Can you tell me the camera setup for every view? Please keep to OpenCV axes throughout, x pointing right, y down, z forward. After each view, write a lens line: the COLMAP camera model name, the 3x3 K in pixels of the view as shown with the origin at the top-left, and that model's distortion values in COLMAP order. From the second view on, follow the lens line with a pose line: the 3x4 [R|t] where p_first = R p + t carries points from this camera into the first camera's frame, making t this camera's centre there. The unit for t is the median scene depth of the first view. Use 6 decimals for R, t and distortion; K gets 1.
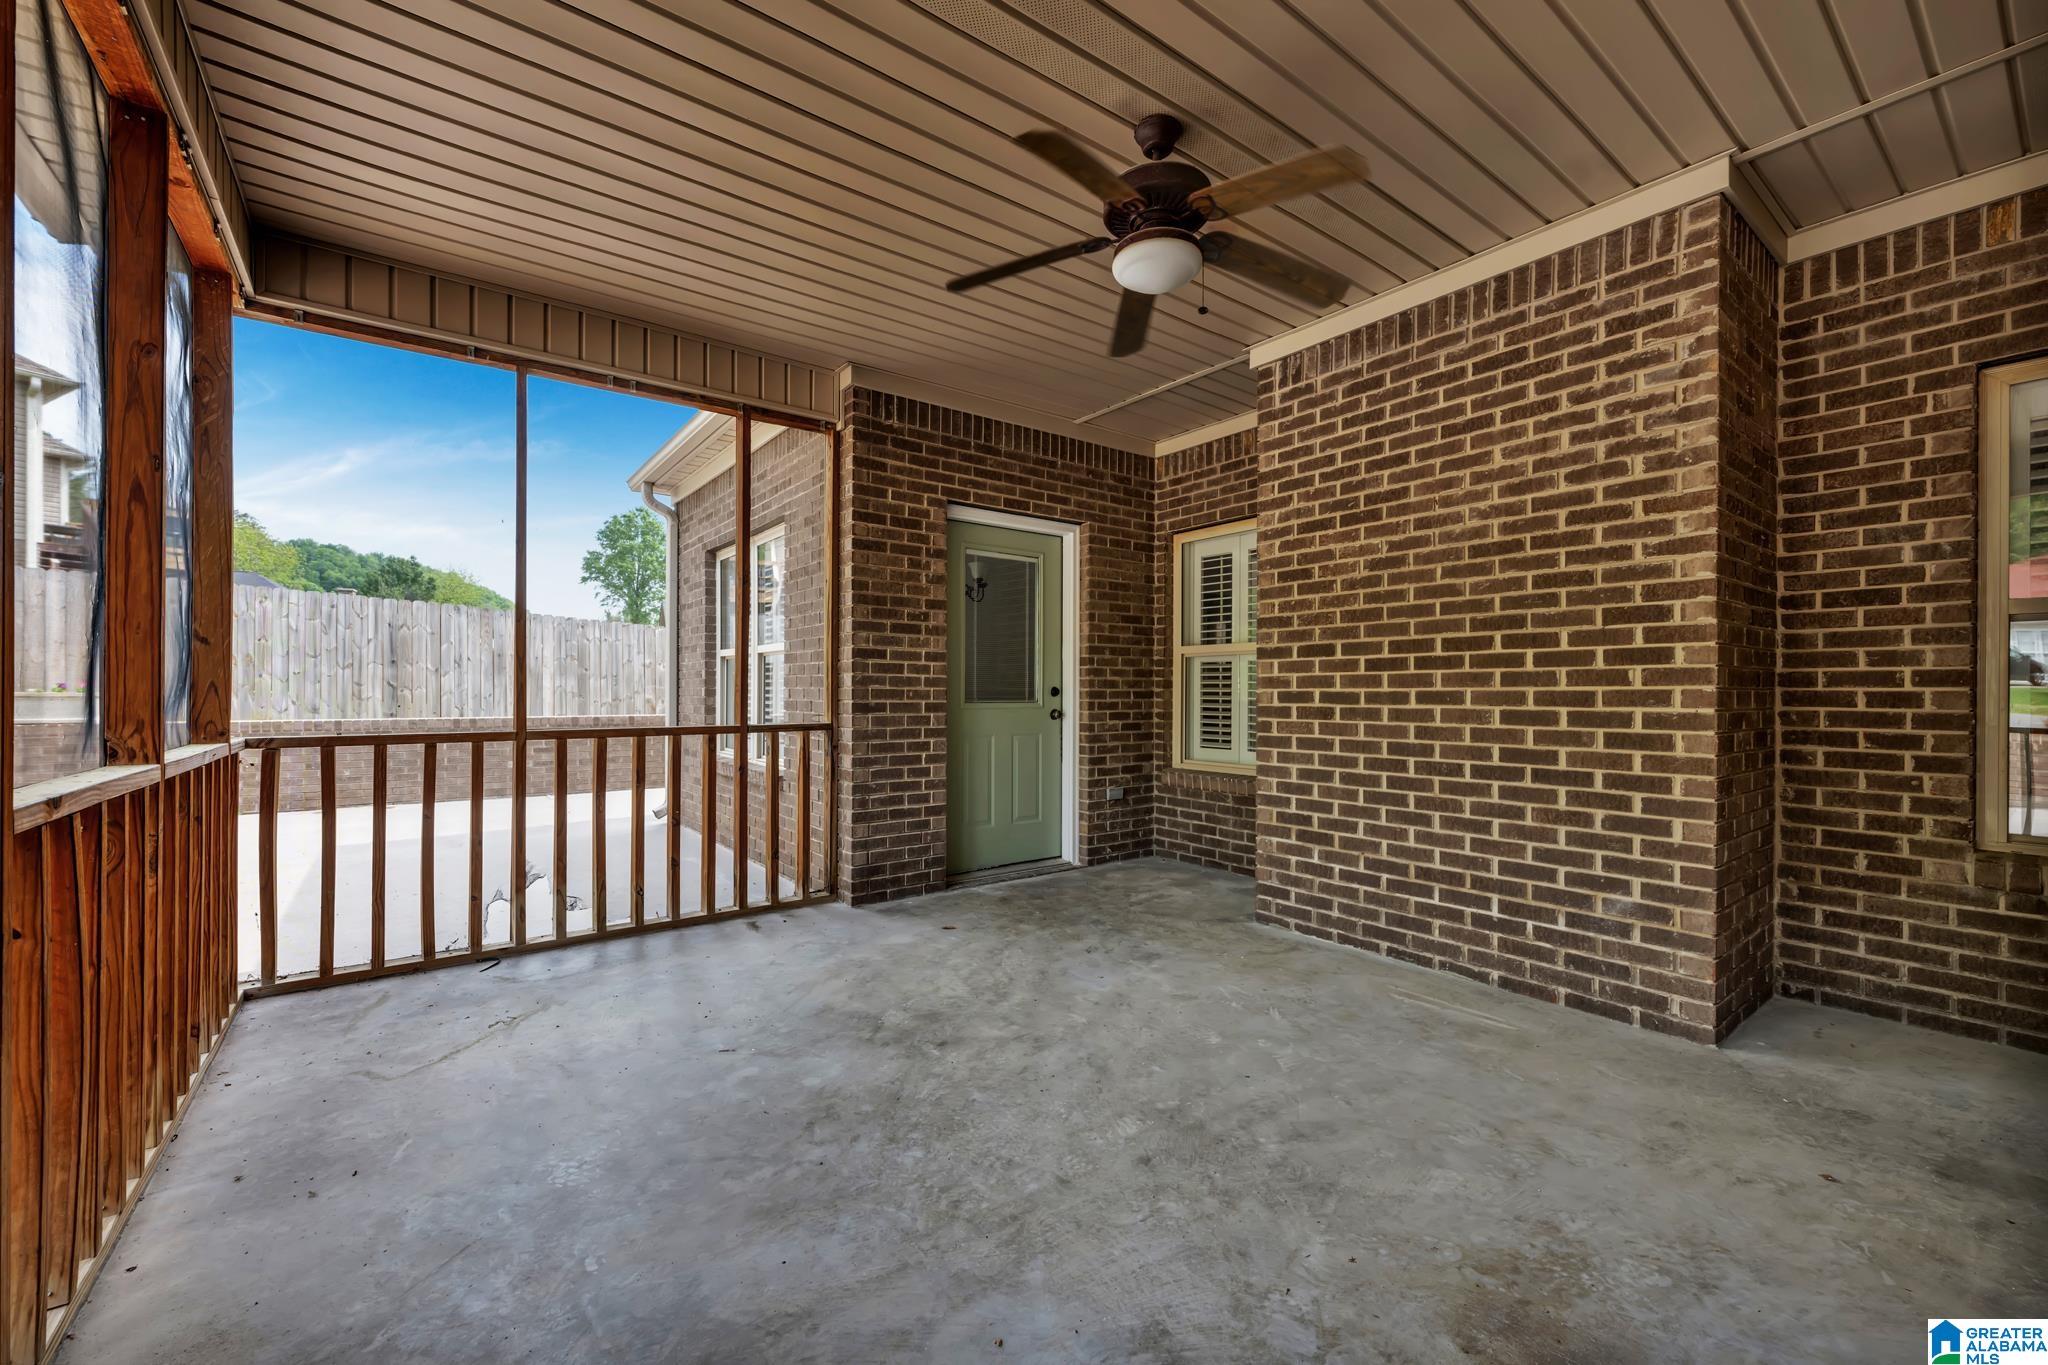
lens RADIAL K [[814.7, 0, 1031.4], [0, 814.7, 687.1], [0, 0, 1]] dist [-0.000444, -0.000004]
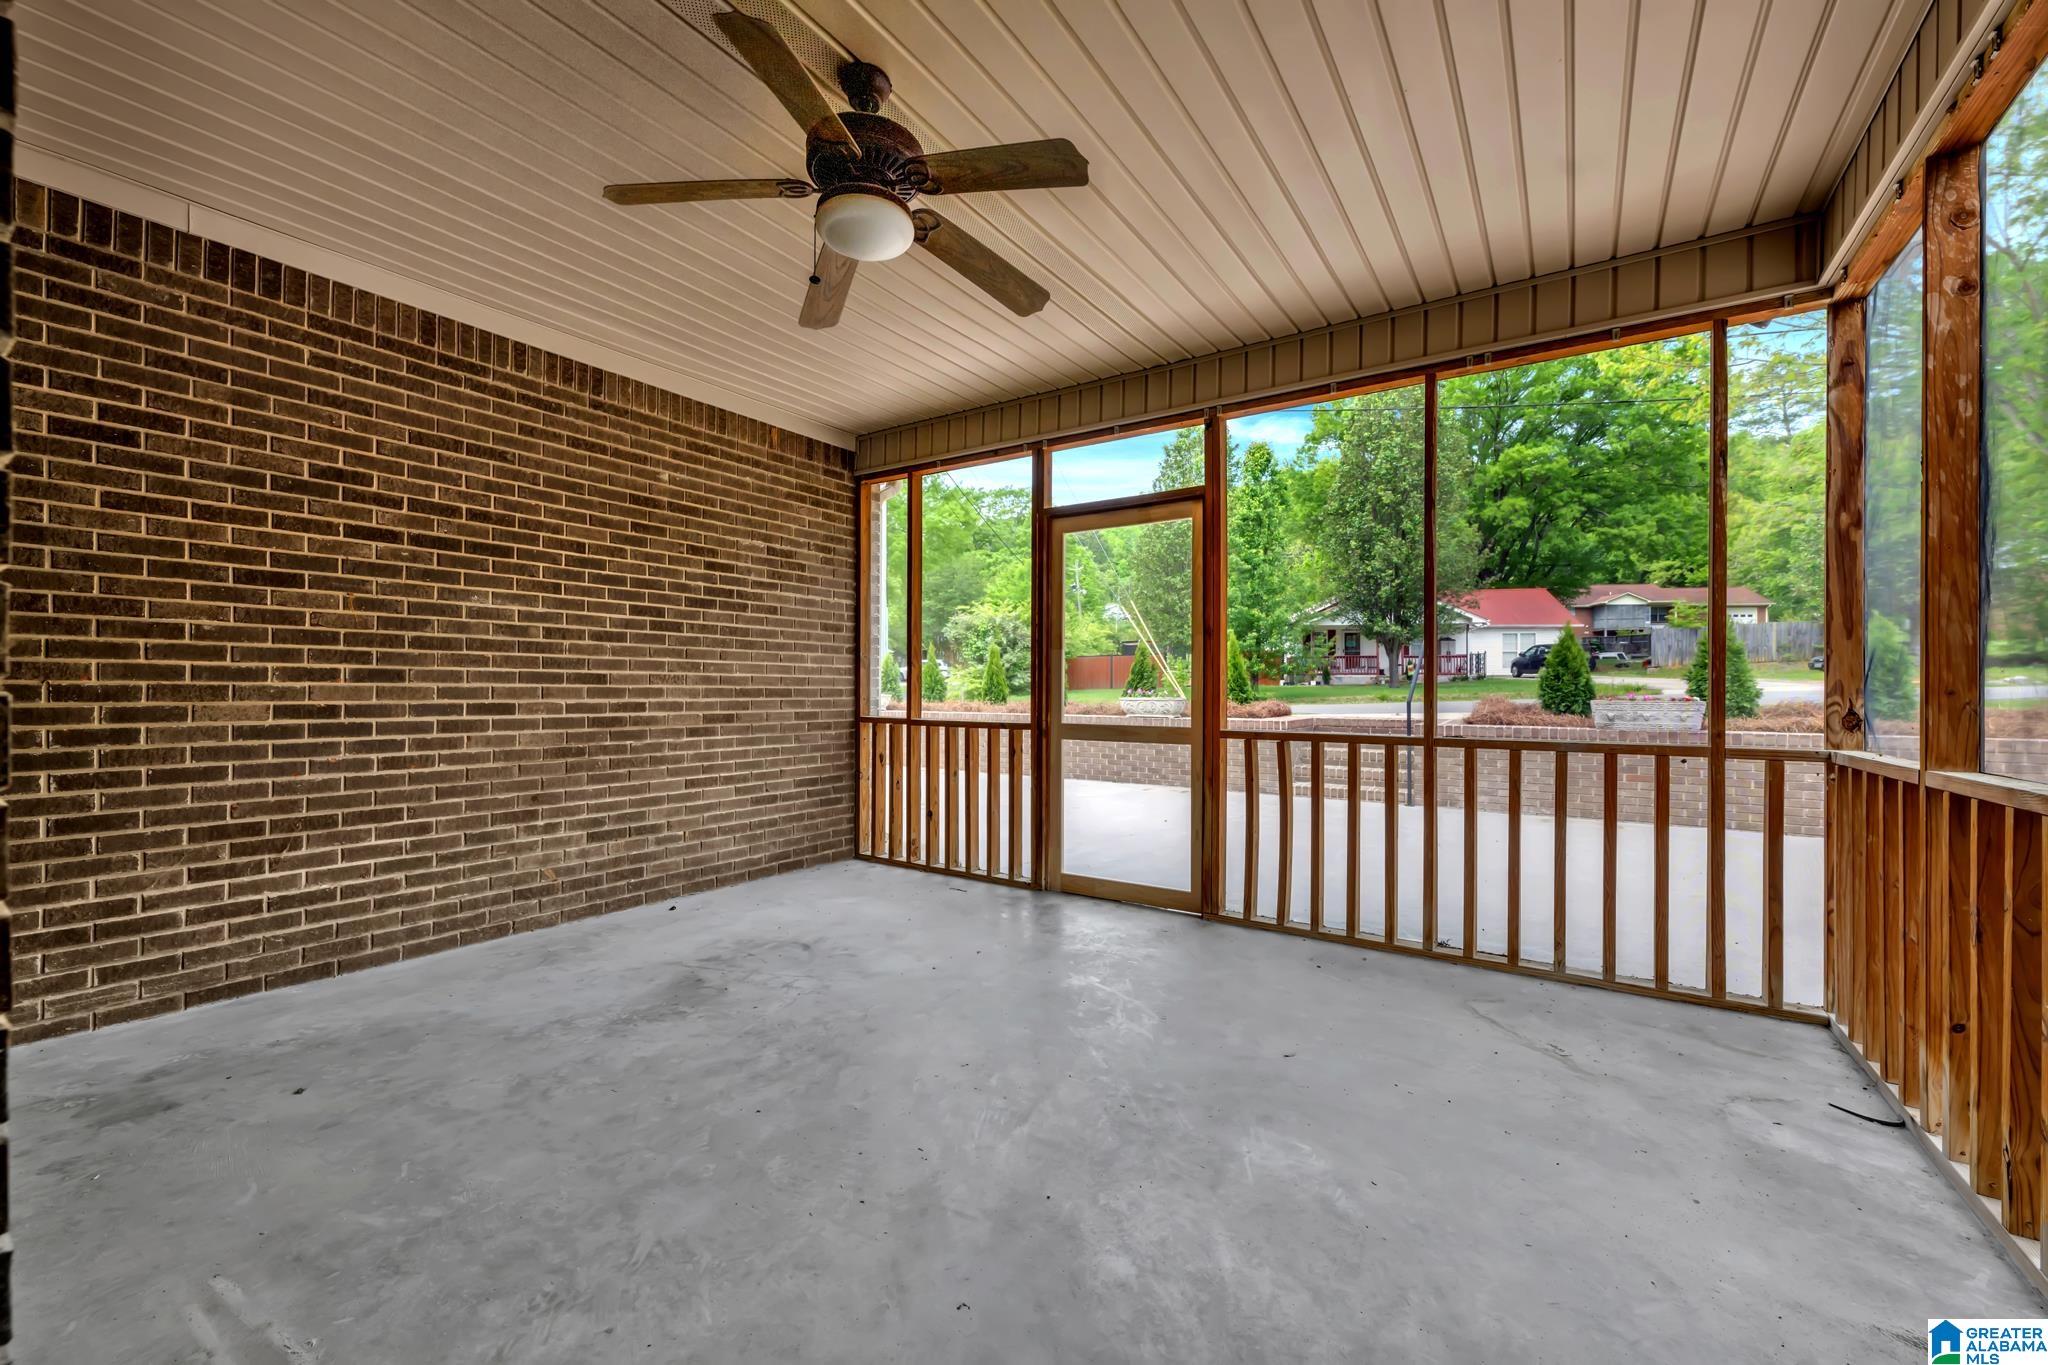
lens RADIAL K [[814.7, 0, 1031.4], [0, 814.7, 687.1], [0, 0, 1]] dist [-0.000444, -0.000004]
pose [[-0.946282, -0.010716, -0.323166, 0.252037], [-0.008213, 0.999925, -0.009108, 0.004014], [0.323239, -0.005965, -0.946299, 1.807031]]
